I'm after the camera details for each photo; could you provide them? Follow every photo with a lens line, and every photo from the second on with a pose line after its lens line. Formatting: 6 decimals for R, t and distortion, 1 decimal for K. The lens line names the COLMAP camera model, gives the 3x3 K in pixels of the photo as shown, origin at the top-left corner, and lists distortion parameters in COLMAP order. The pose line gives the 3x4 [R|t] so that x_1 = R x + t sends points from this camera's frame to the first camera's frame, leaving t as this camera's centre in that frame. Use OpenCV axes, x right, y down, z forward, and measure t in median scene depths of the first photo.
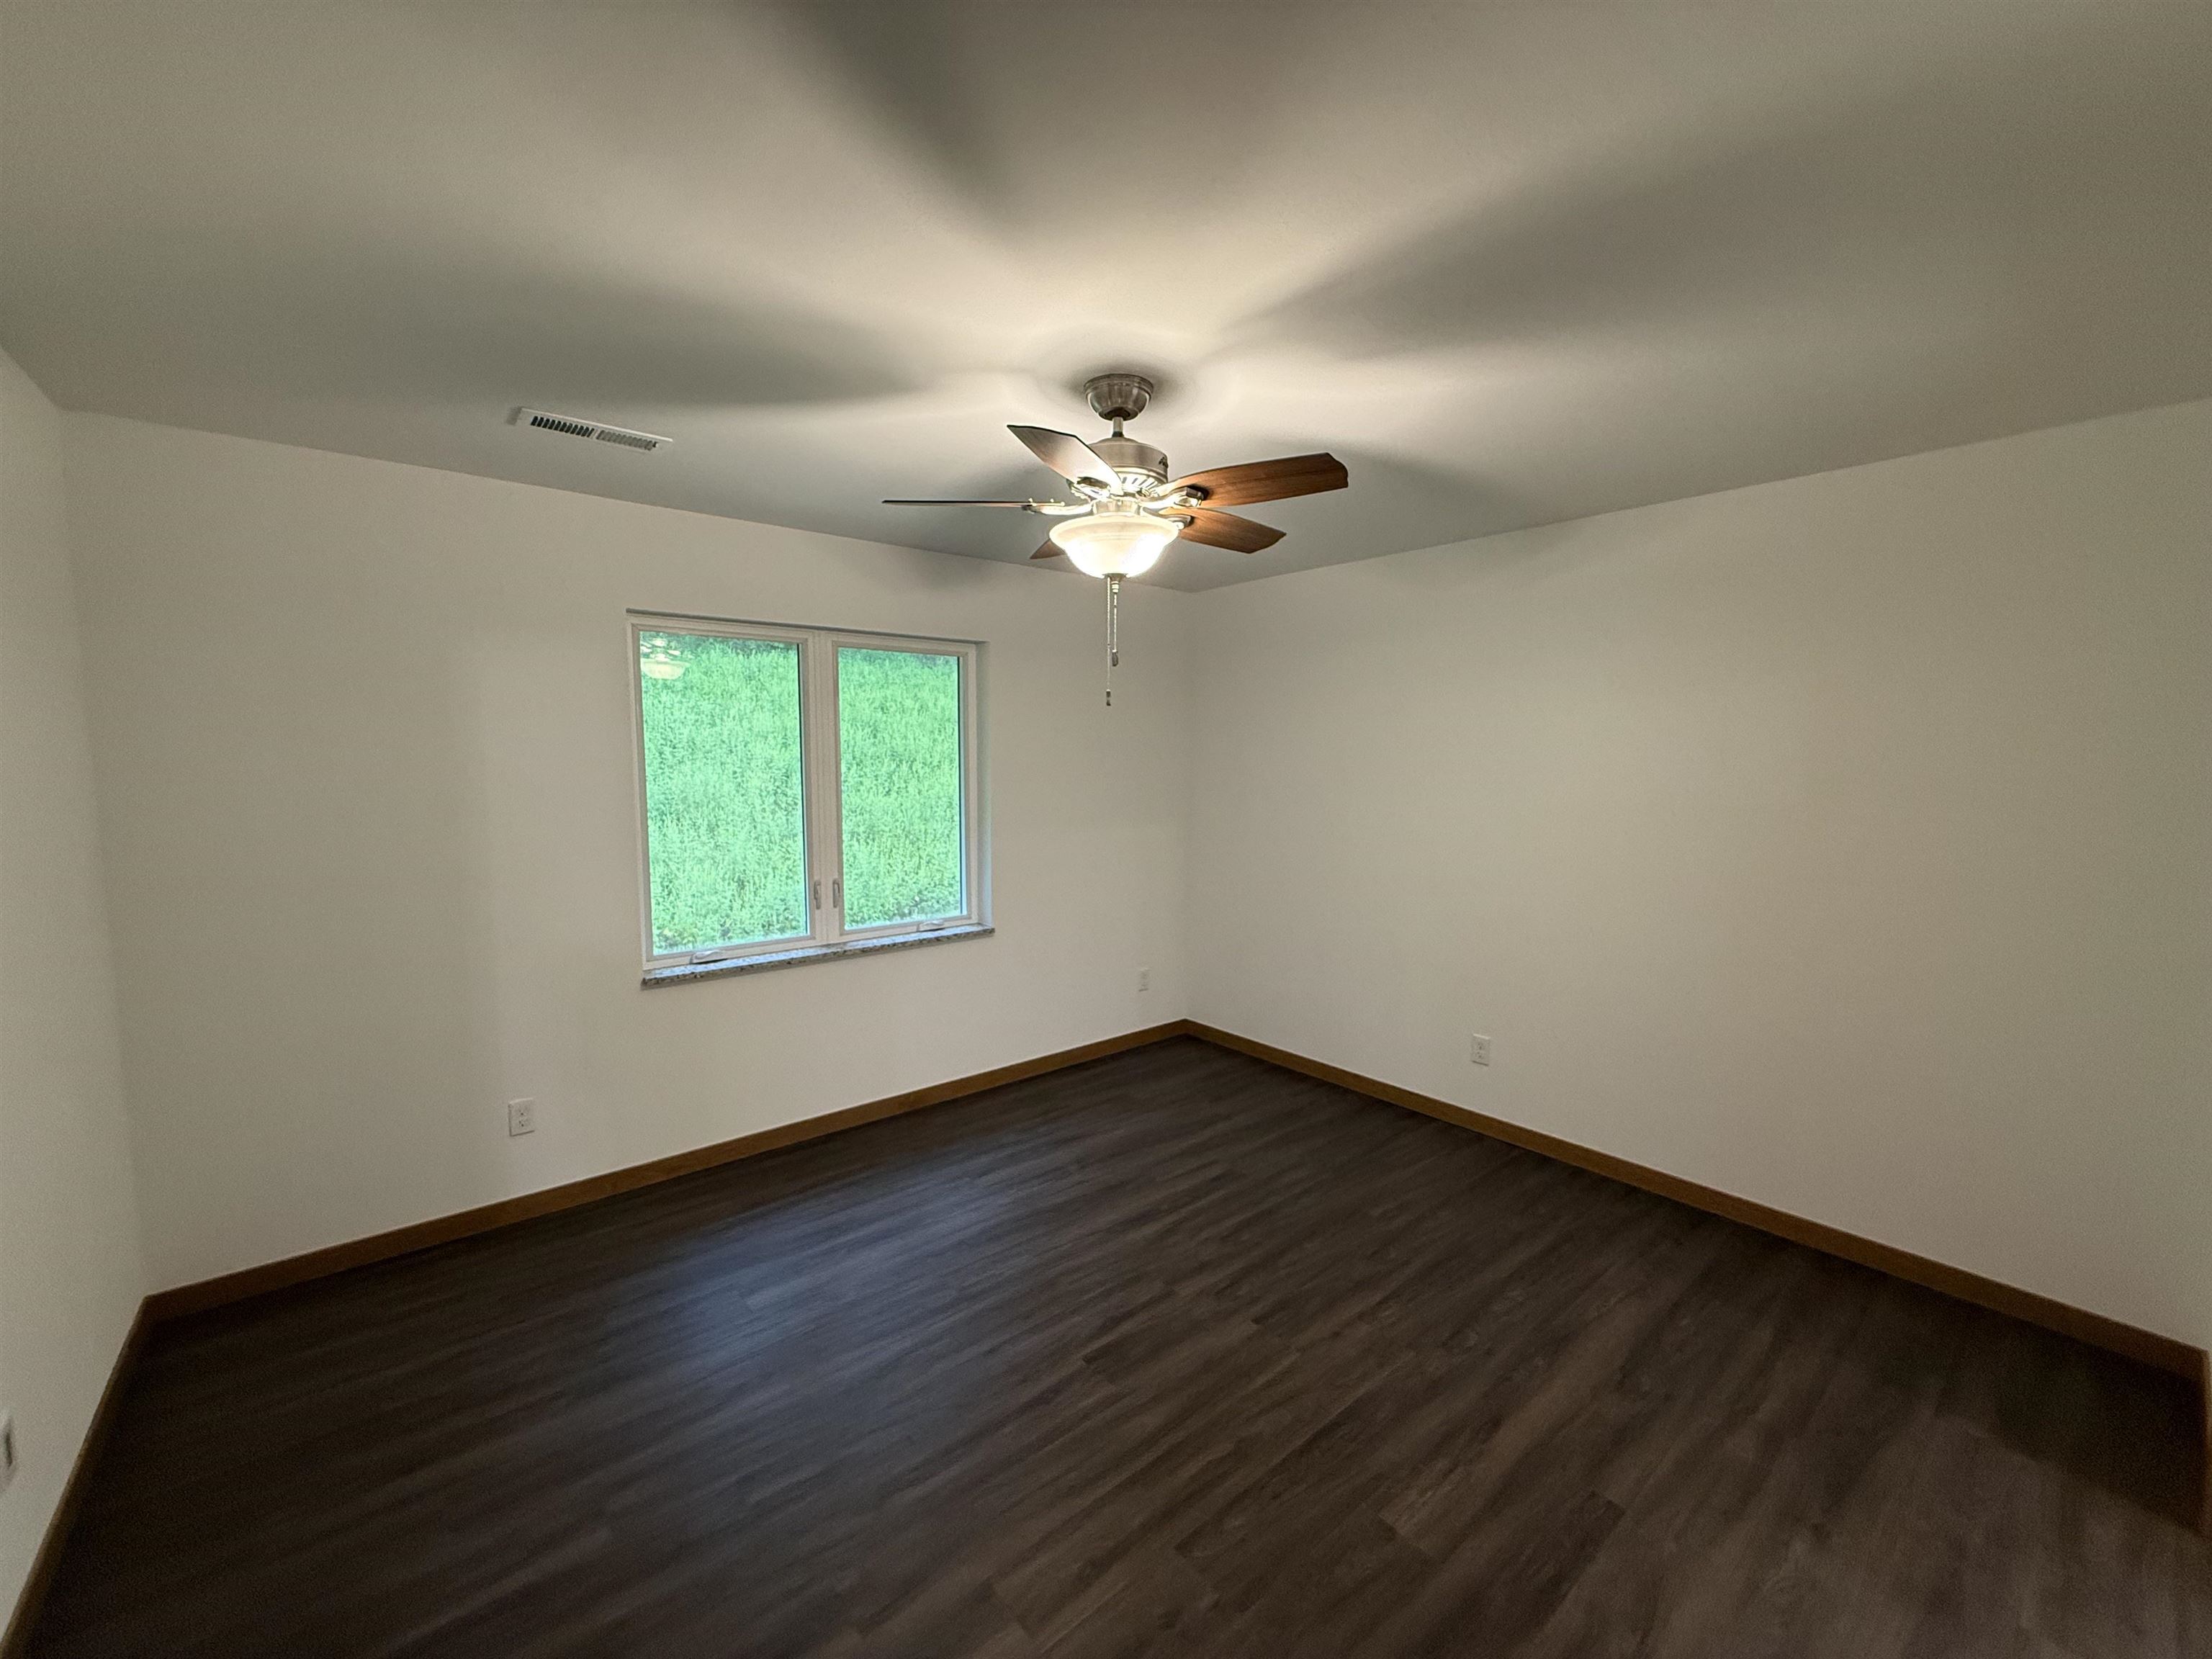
lens RADIAL K [[886.3, 0, 1101.0], [0, 886.3, 832.9], [0, 0, 1]] dist [0.000074, 0.000578]
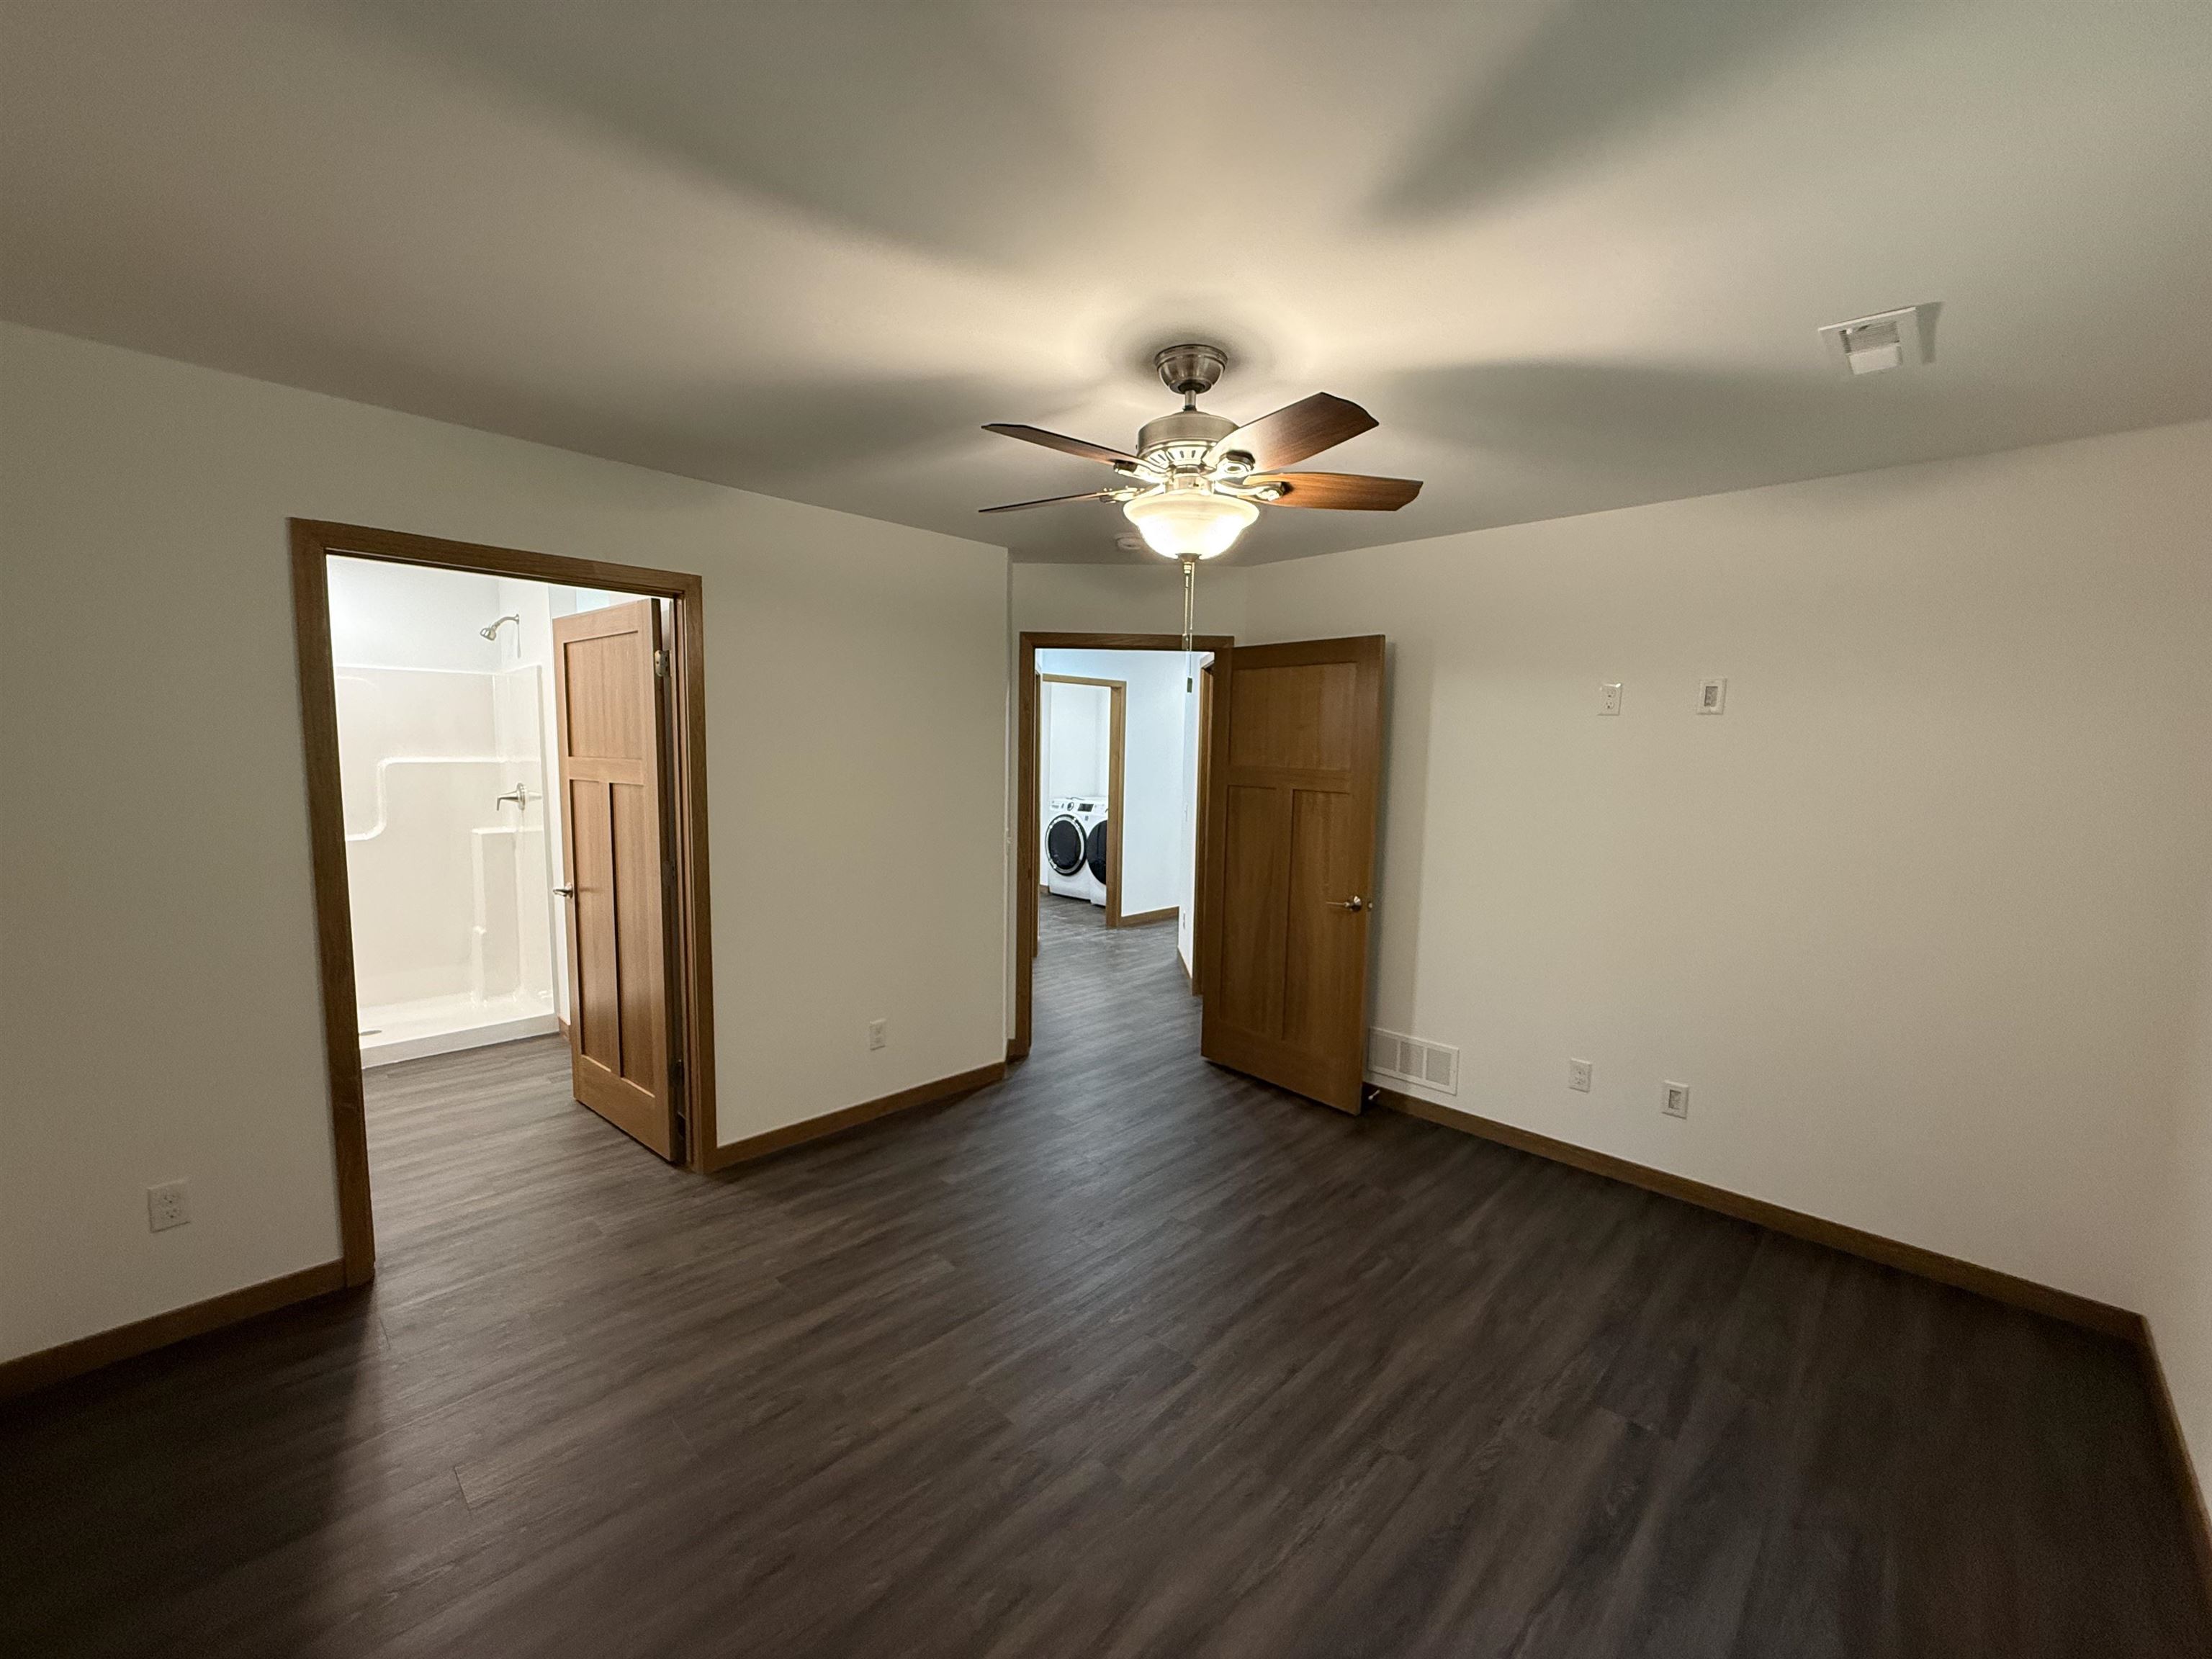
lens RADIAL K [[882.4, 0, 1099.2], [0, 882.4, 831.1], [0, 0, 1]] dist [-0.000430, 0.000213]
pose [[-0.994181, -0.010314, -0.107225, 0.180827], [-0.031085, 0.980528, 0.193903, -0.154353], [0.103137, 0.196108, -0.975143, 1.692101]]
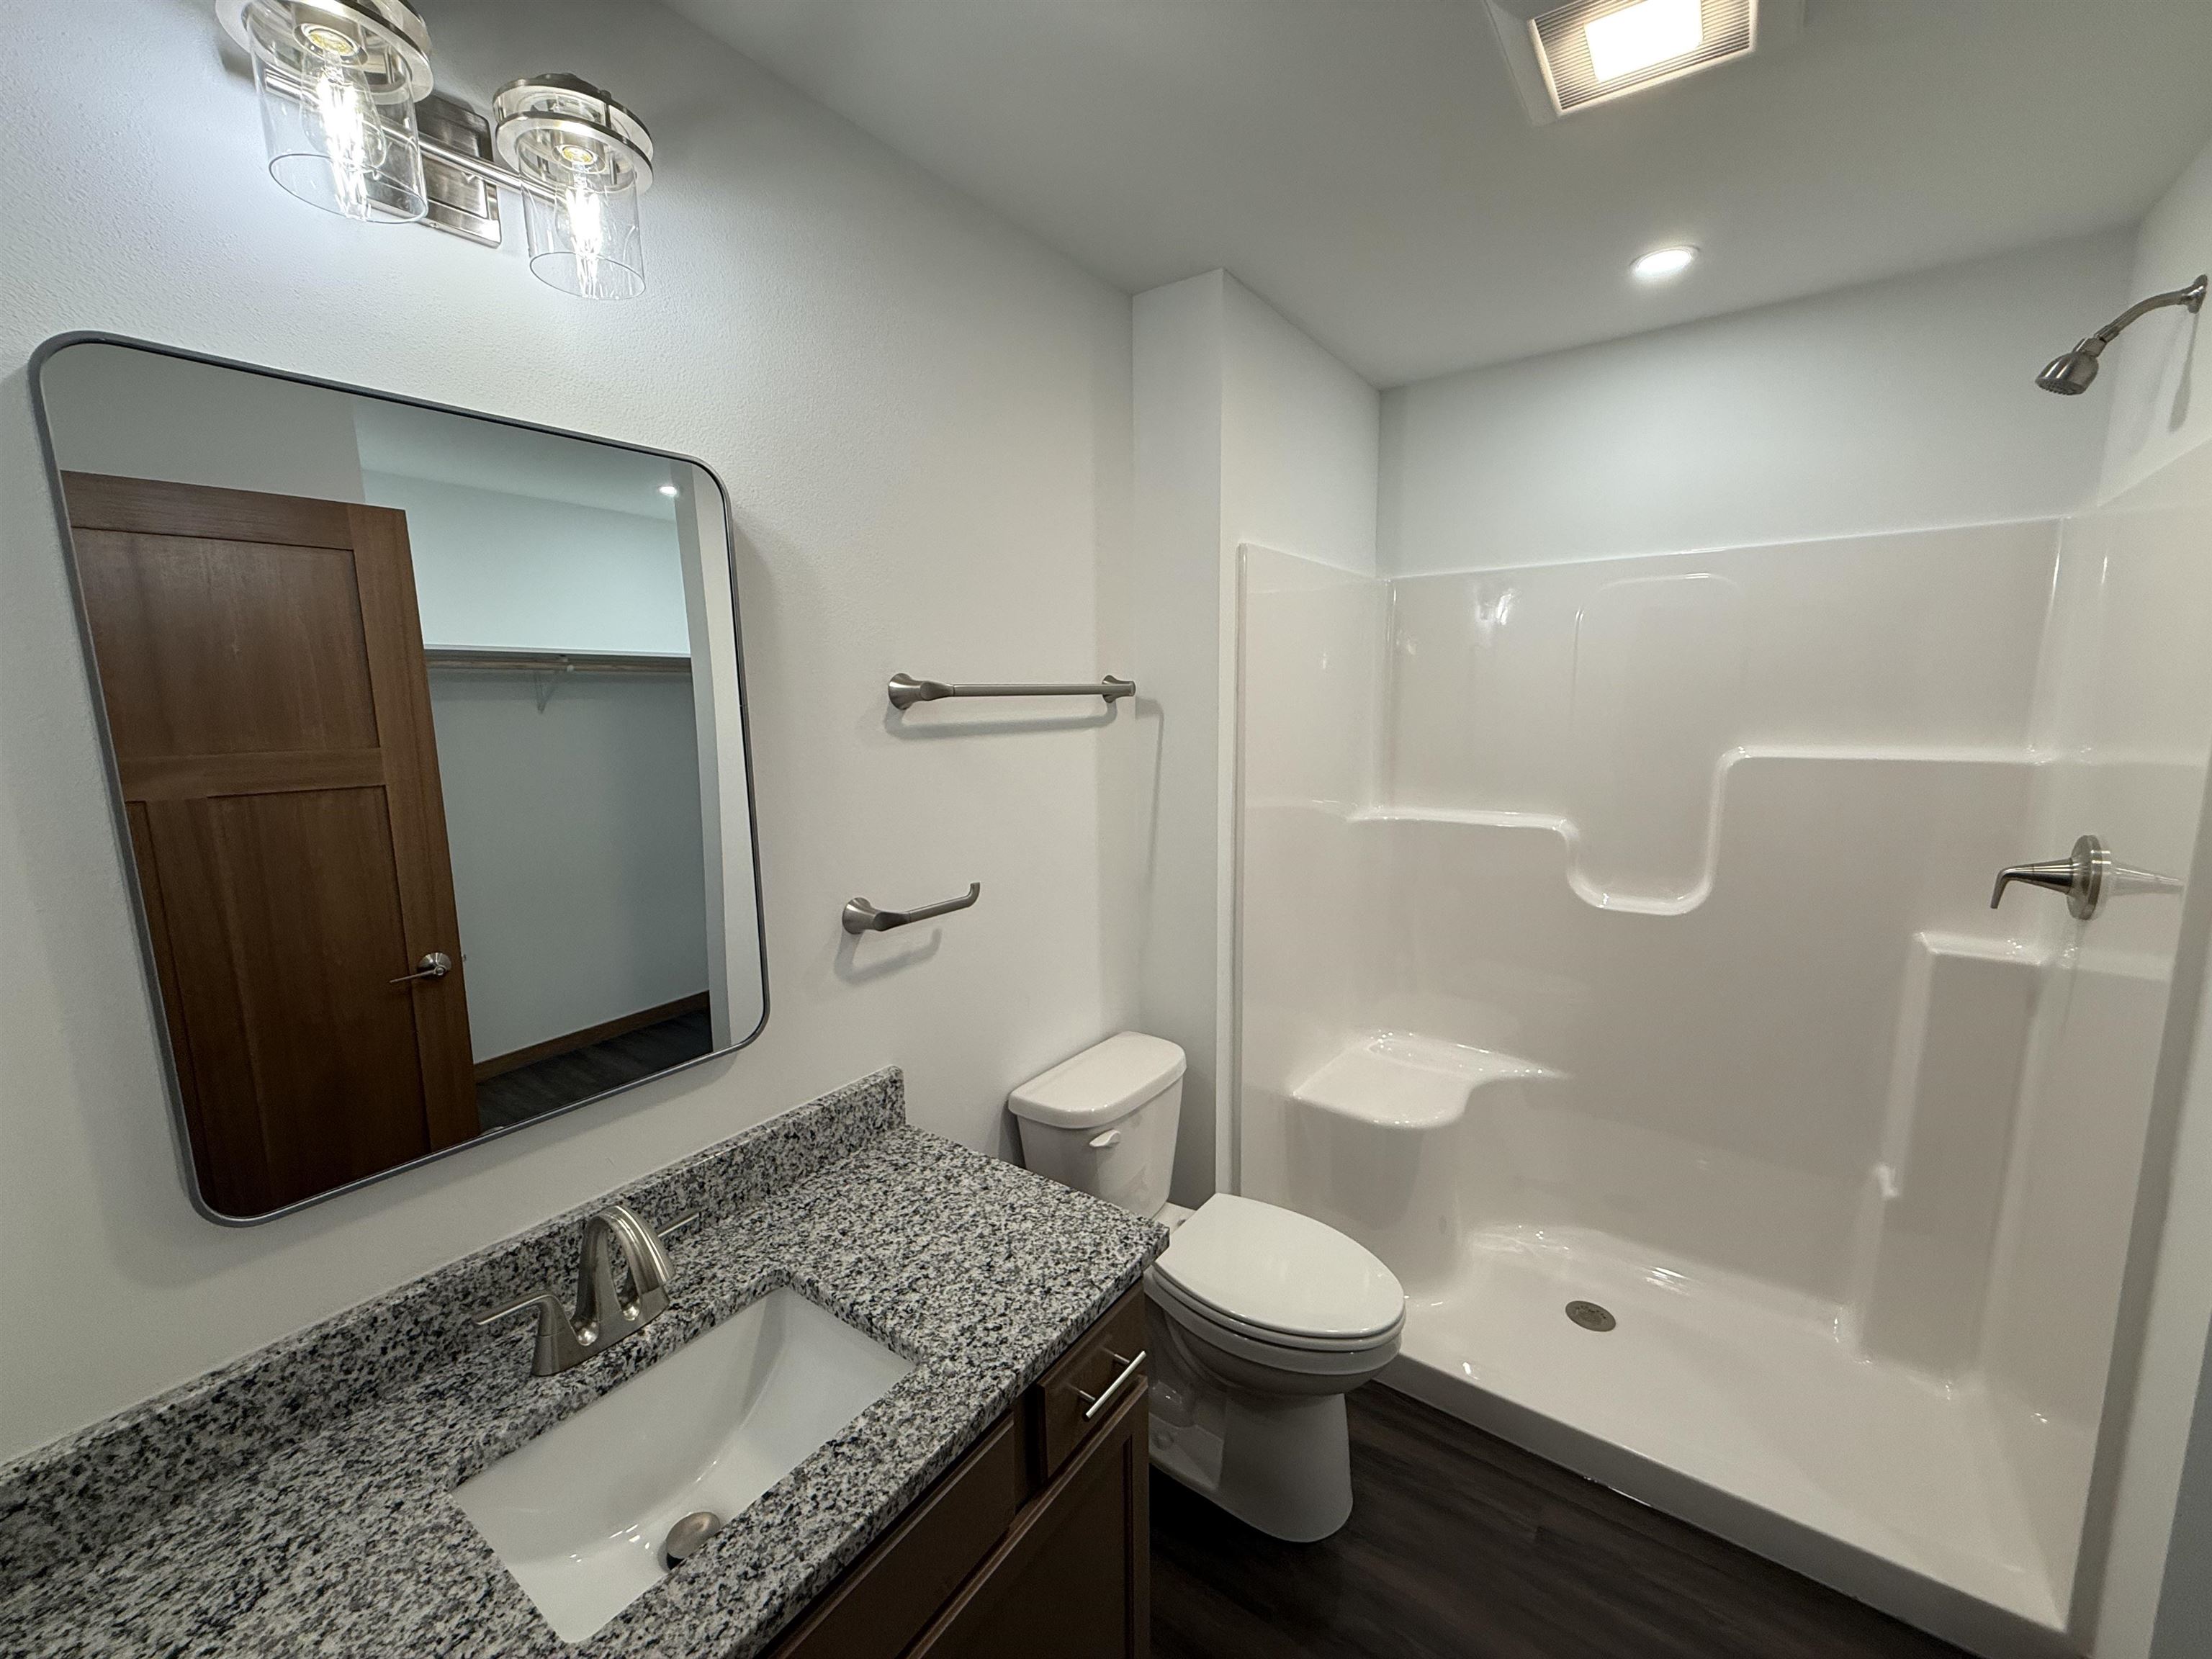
lens RADIAL K [[882.4, 0, 1099.2], [0, 882.4, 831.1], [0, 0, 1]] dist [-0.000430, 0.000213]
pose [[-0.250452, -0.148134, 0.956729, 0.819039], [0.111541, 0.977229, 0.180507, -0.036199], [-0.961682, 0.151923, -0.228226, 0.465103]]
